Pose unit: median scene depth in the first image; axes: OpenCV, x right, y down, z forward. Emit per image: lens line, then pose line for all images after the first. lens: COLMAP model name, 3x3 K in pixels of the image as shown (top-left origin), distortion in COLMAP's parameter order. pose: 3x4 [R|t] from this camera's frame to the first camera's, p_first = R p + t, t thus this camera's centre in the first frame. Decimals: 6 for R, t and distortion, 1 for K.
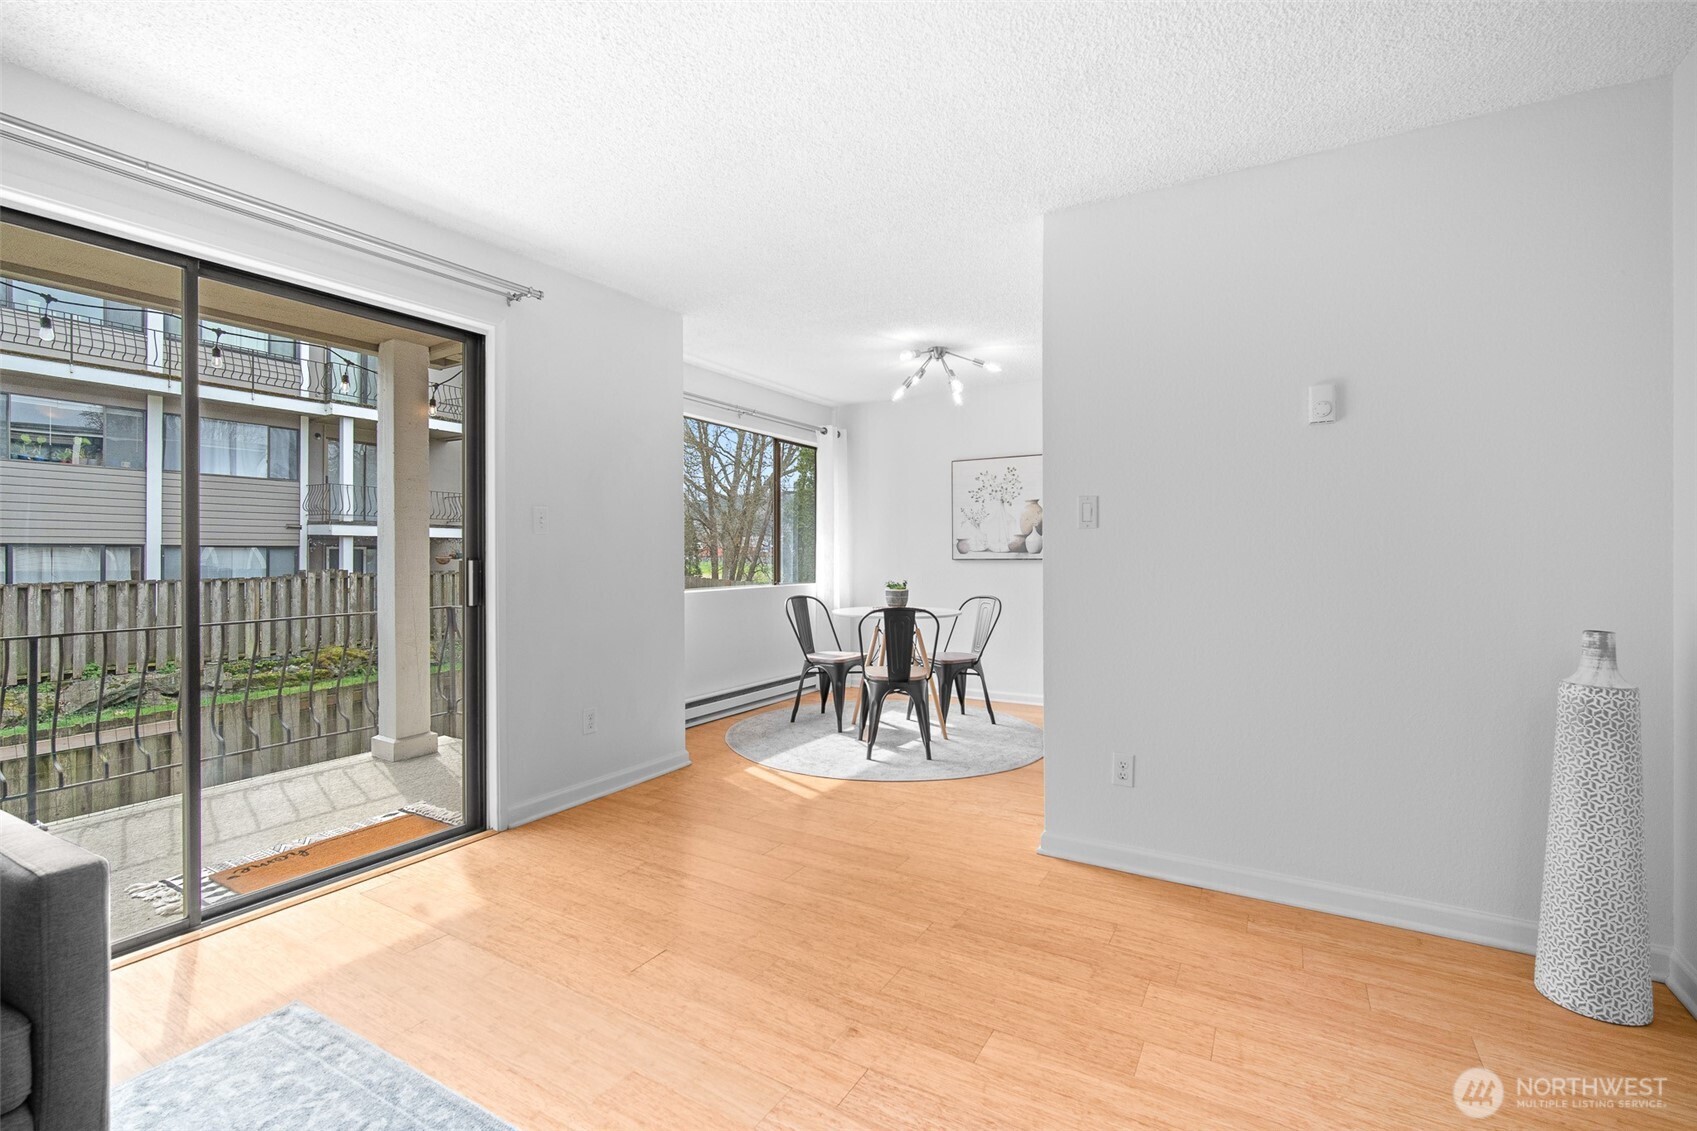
lens RADIAL K [[734.7, 0, 848.5], [0, 734.7, 565.5], [0, 0, 1]] dist [-0.014411, 0.005020]
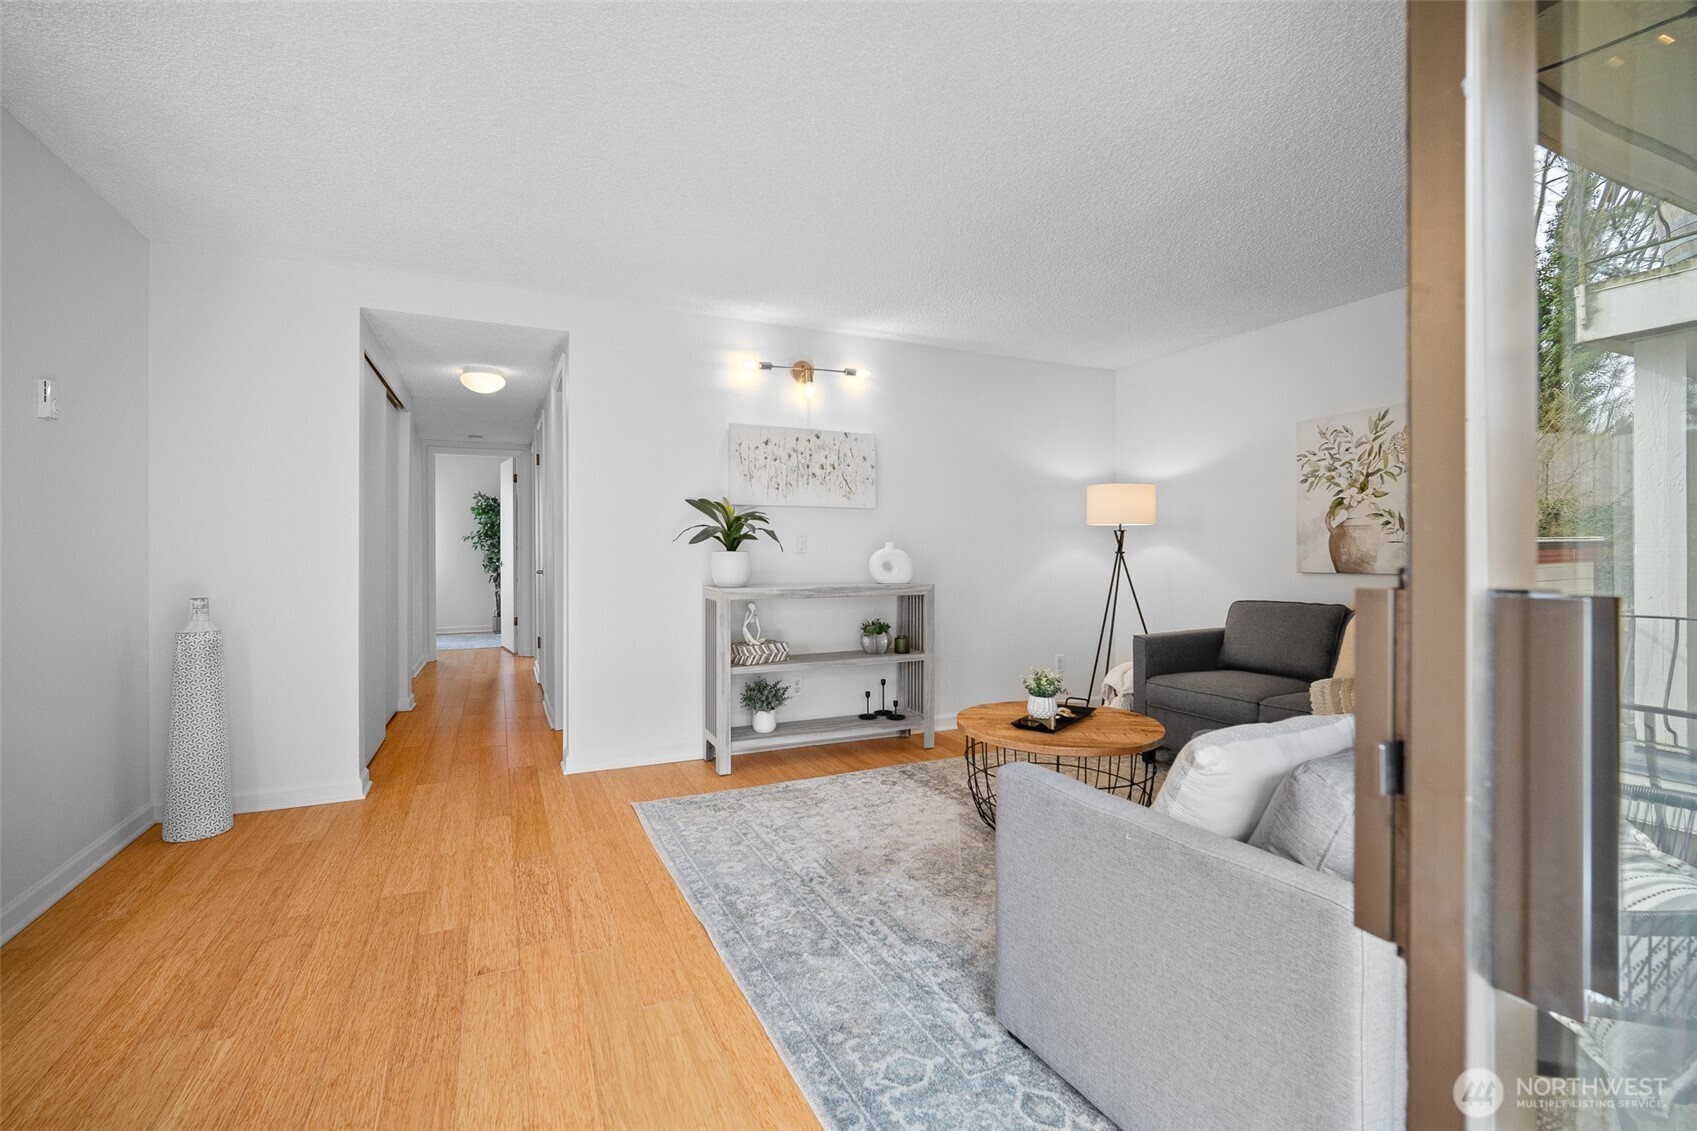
lens RADIAL K [[748.4, 0, 851.6], [0, 748.4, 554.6], [0, 0, 1]] dist [-0.016150, 0.005849]
pose [[-0.836016, -0.001964, 0.548702, -1.029101], [0.006172, 0.999897, 0.012984, -0.019132], [-0.548670, 0.014242, -0.835917, 1.529666]]
